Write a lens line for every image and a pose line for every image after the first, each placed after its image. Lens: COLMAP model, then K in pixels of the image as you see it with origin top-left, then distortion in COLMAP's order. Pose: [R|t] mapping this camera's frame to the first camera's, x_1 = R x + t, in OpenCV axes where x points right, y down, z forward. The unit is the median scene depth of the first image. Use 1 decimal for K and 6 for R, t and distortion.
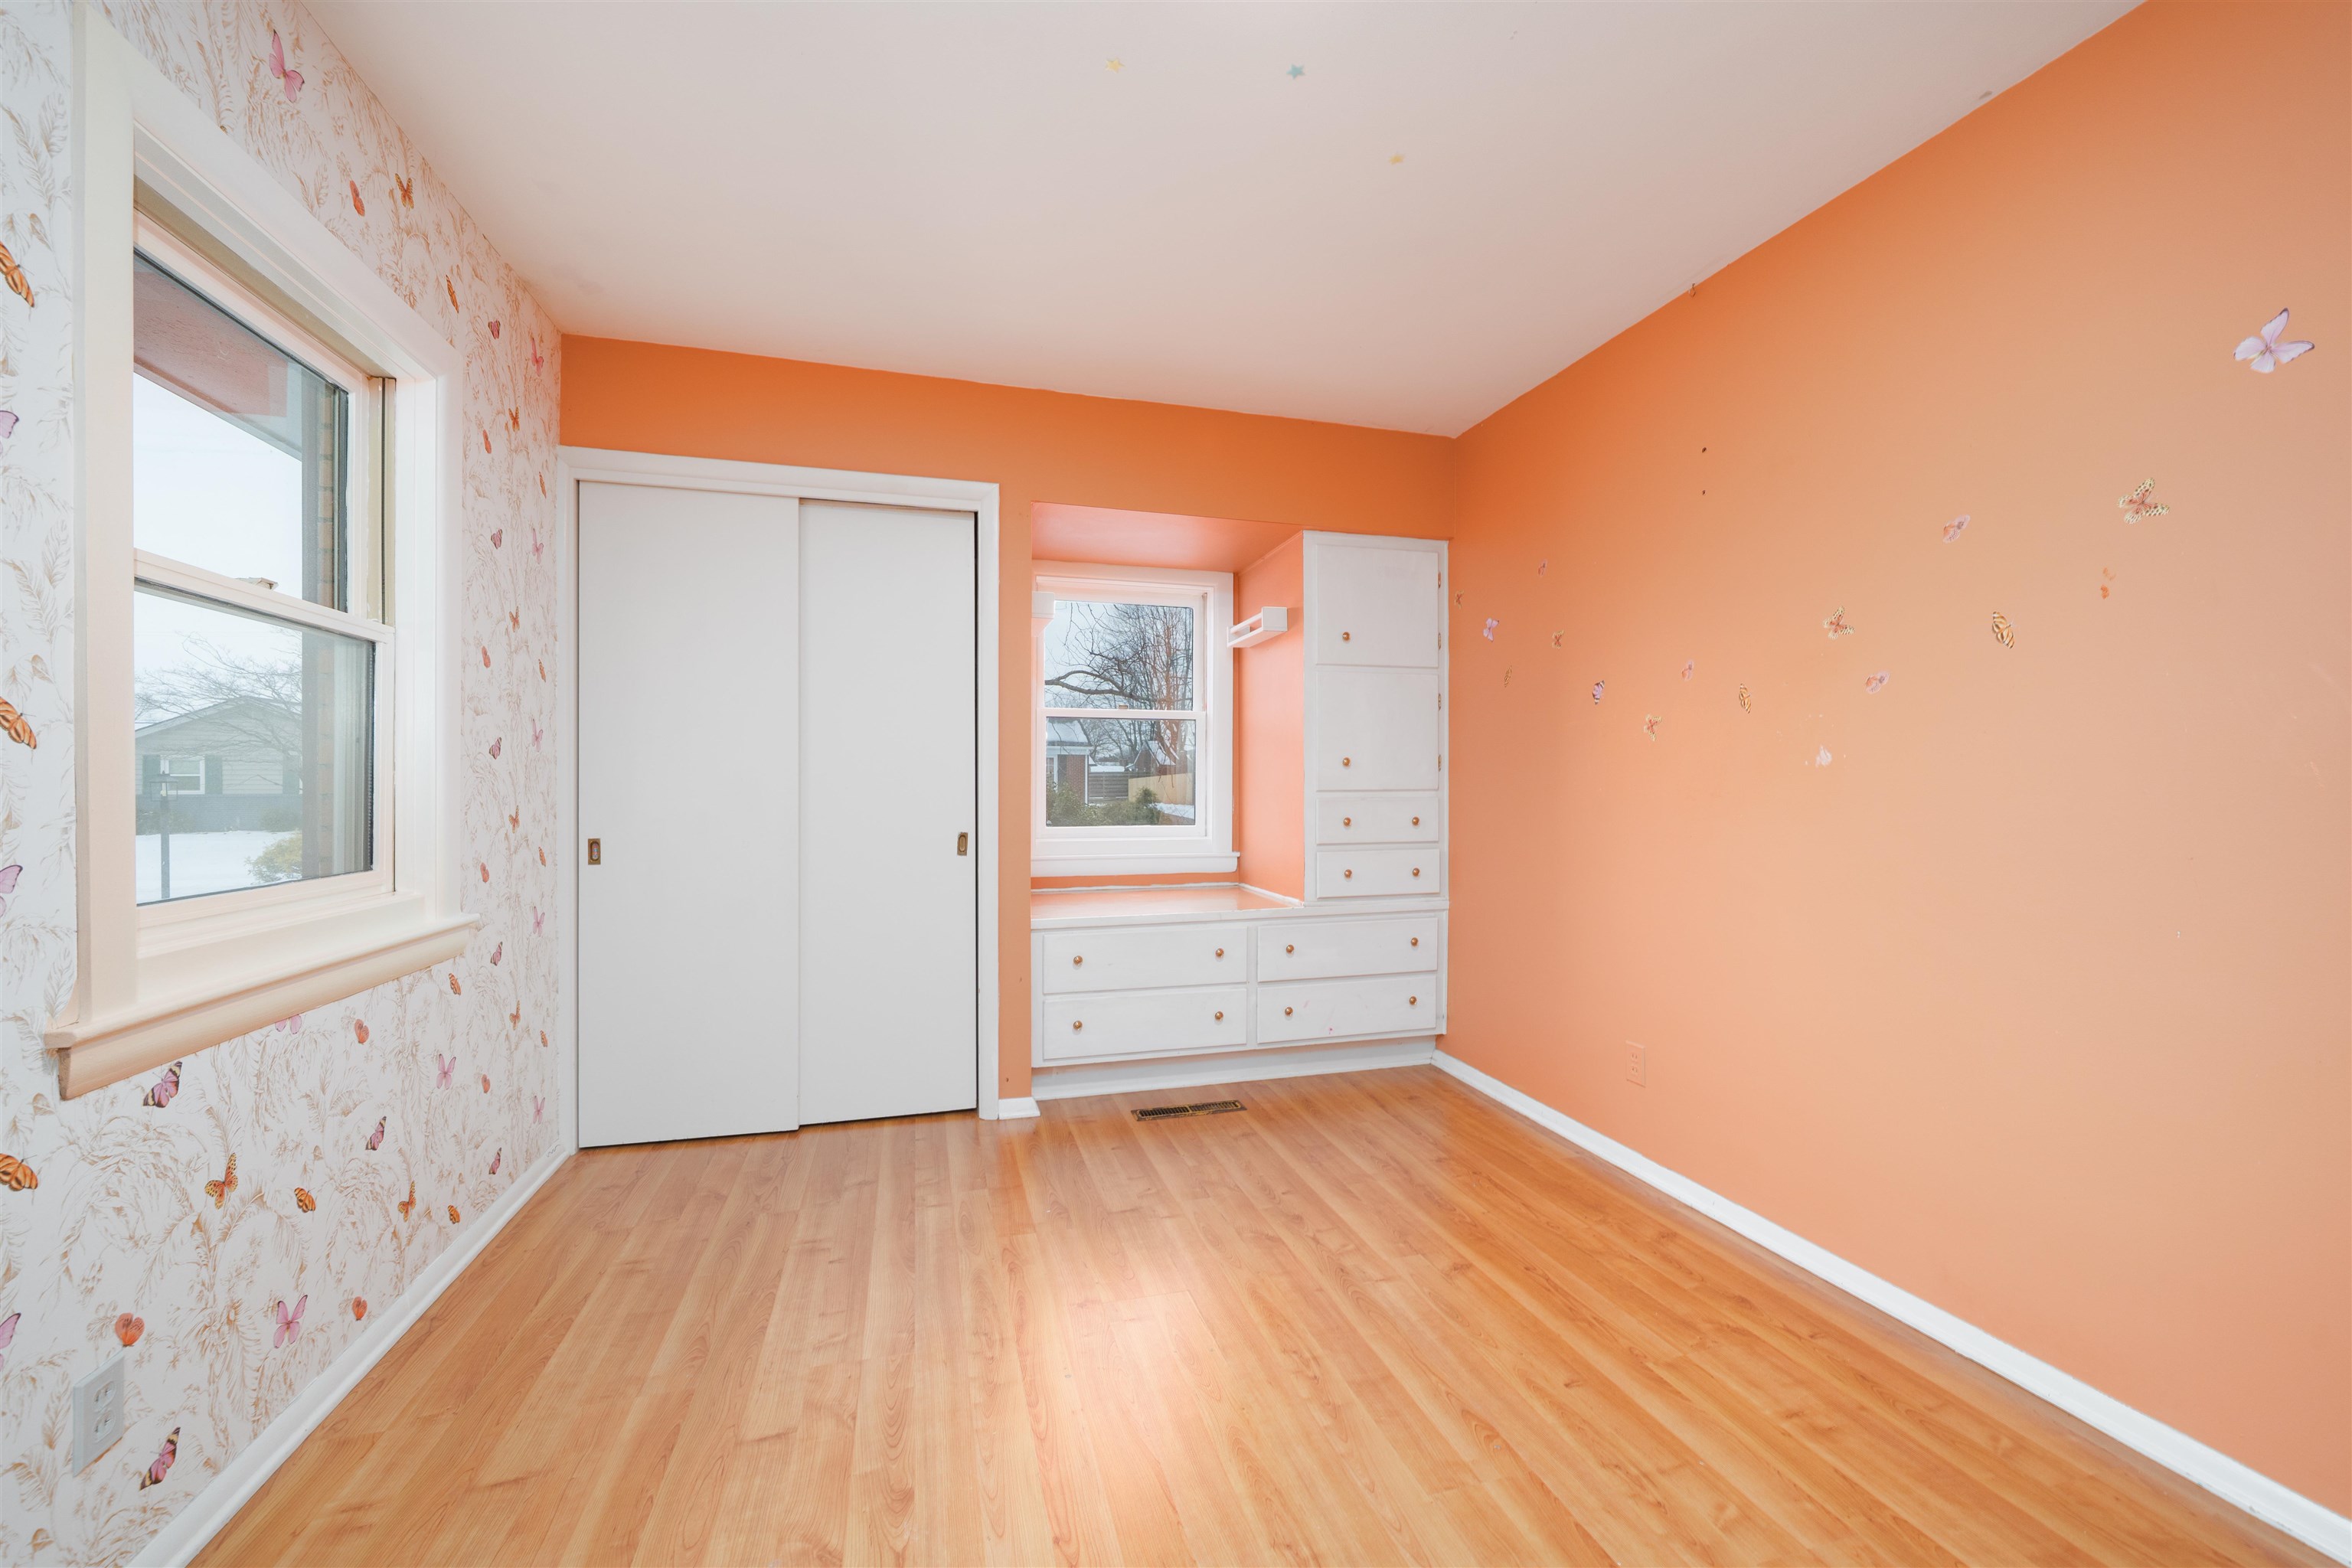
lens RADIAL K [[899.8, 0, 1170.8], [0, 899.8, 788.7], [0, 0, 1]] dist [-0.000855, -0.000083]
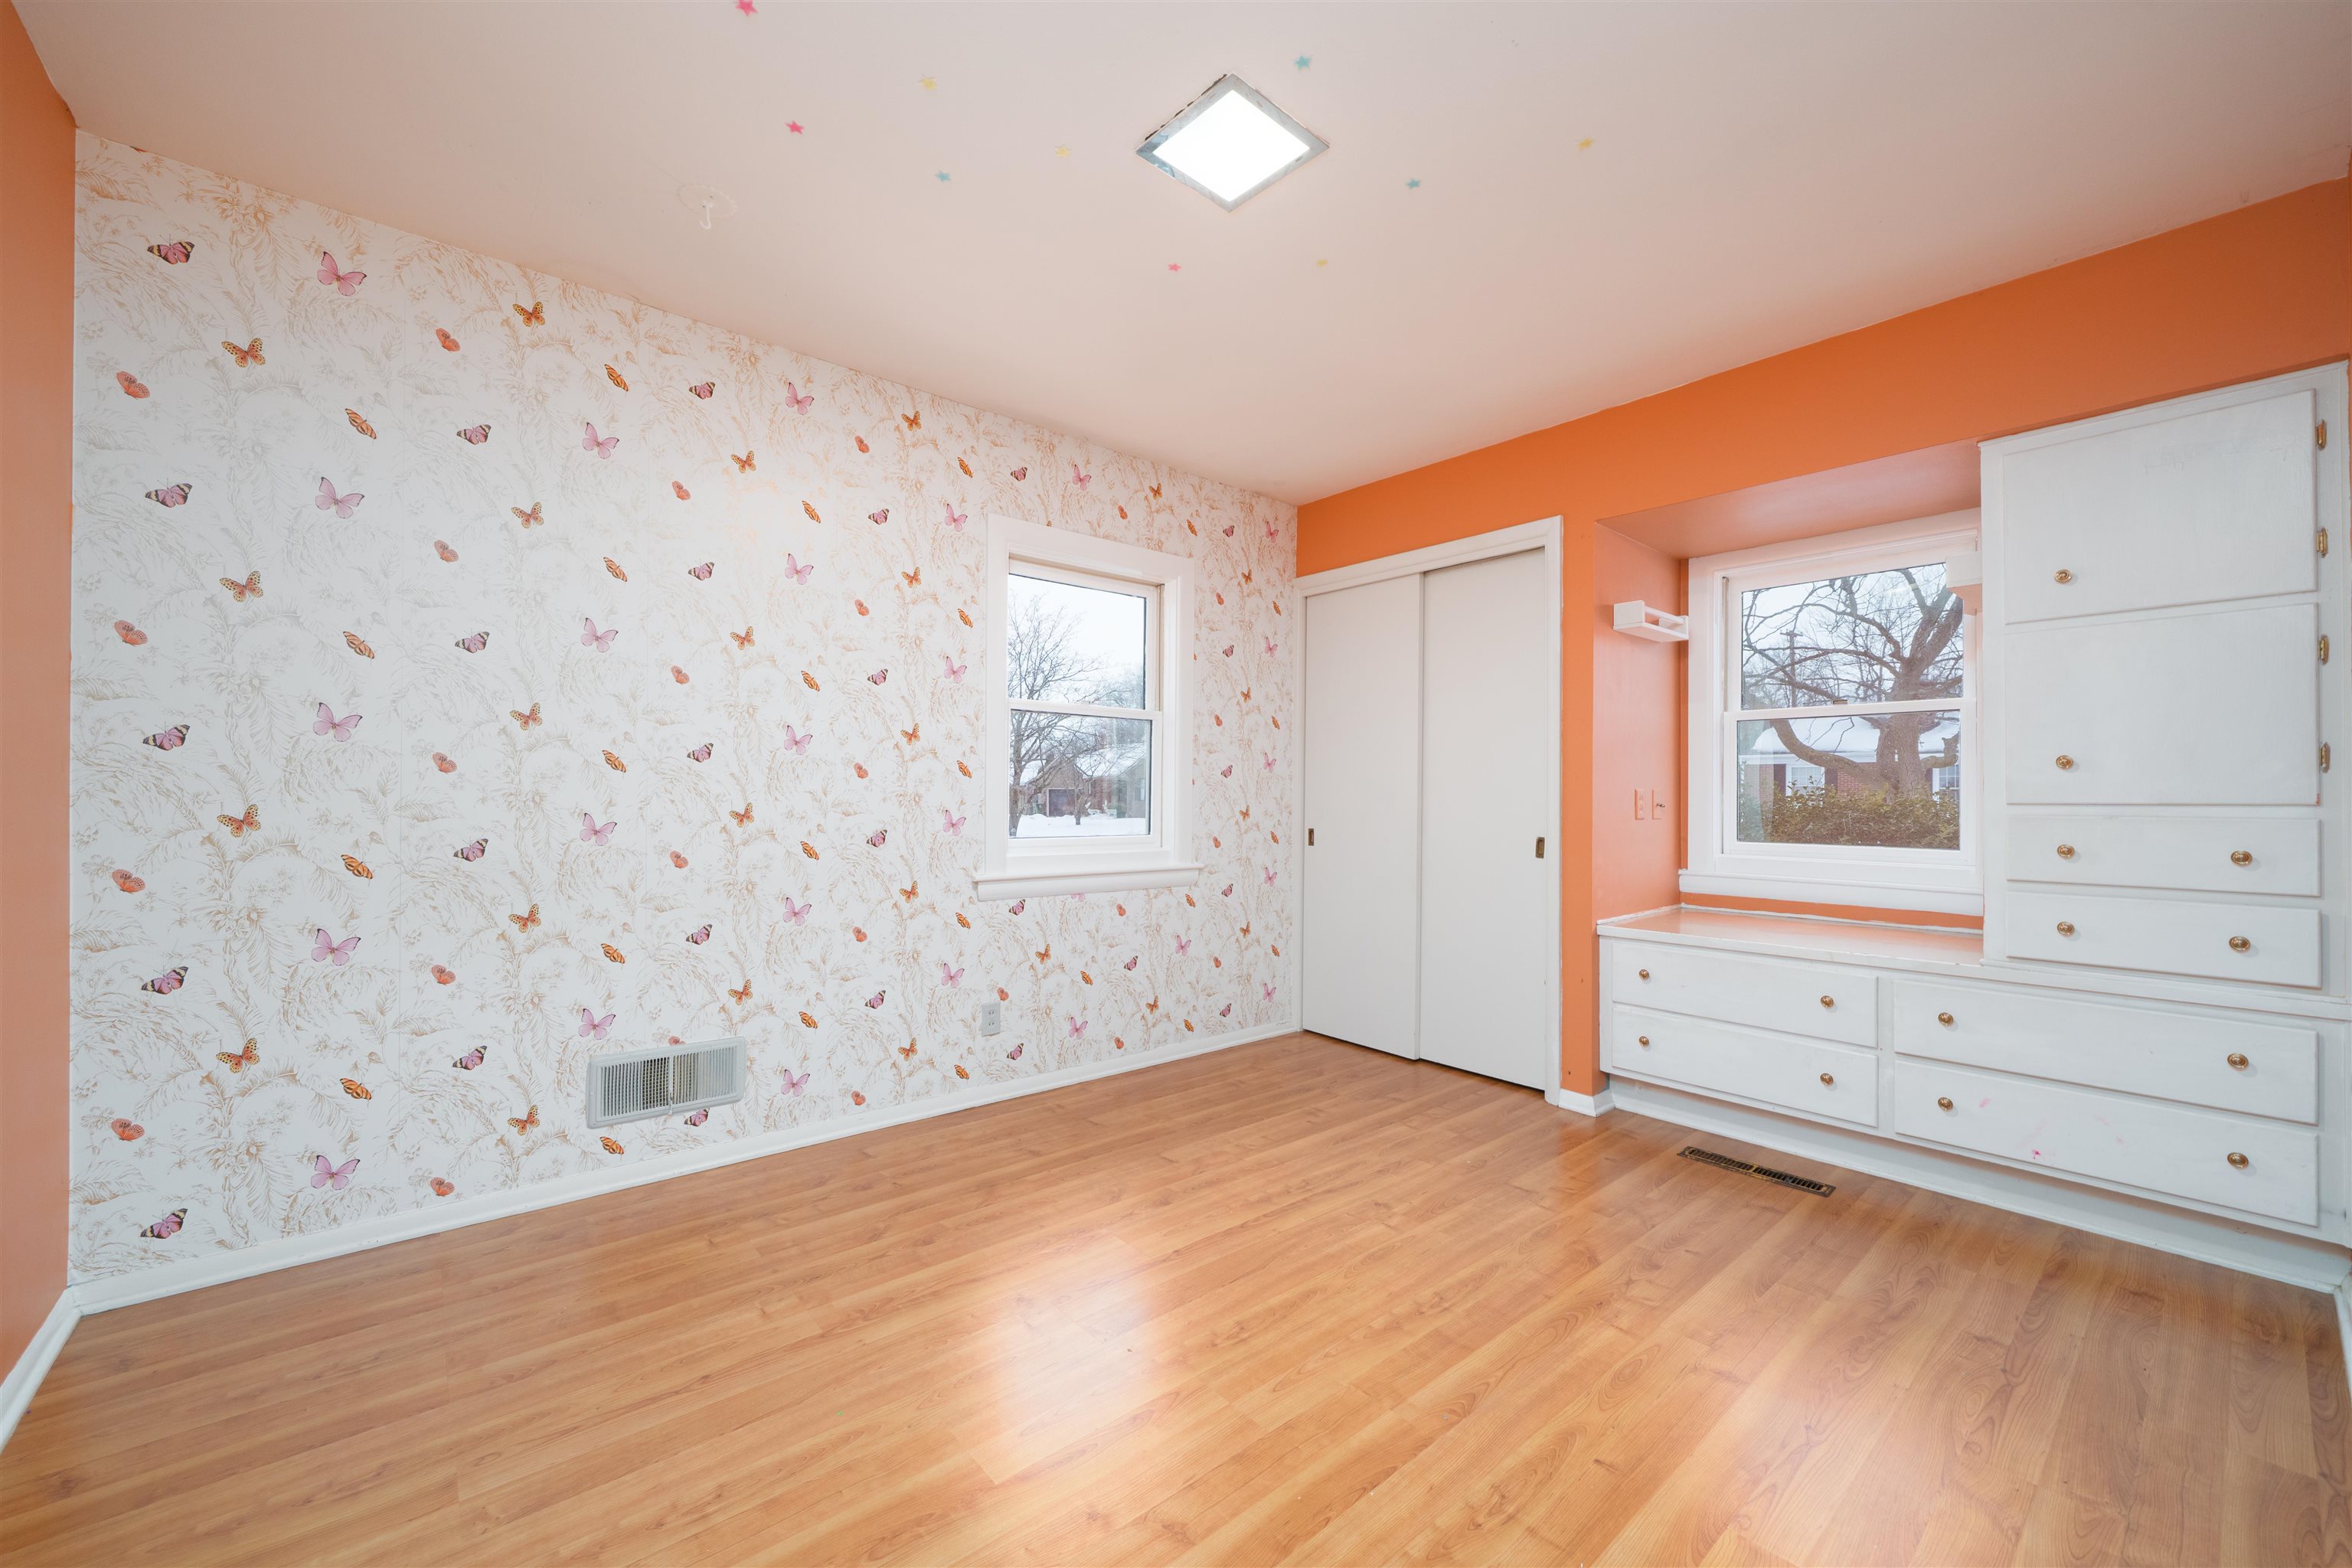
lens RADIAL K [[899.8, 0, 1170.8], [0, 899.8, 788.7], [0, 0, 1]] dist [-0.000855, -0.000083]
pose [[0.422402, -0.004113, -0.906399, 0.643808], [-0.010622, 0.999899, -0.009487, 0.004722], [0.906347, 0.013635, 0.422315, 0.136799]]
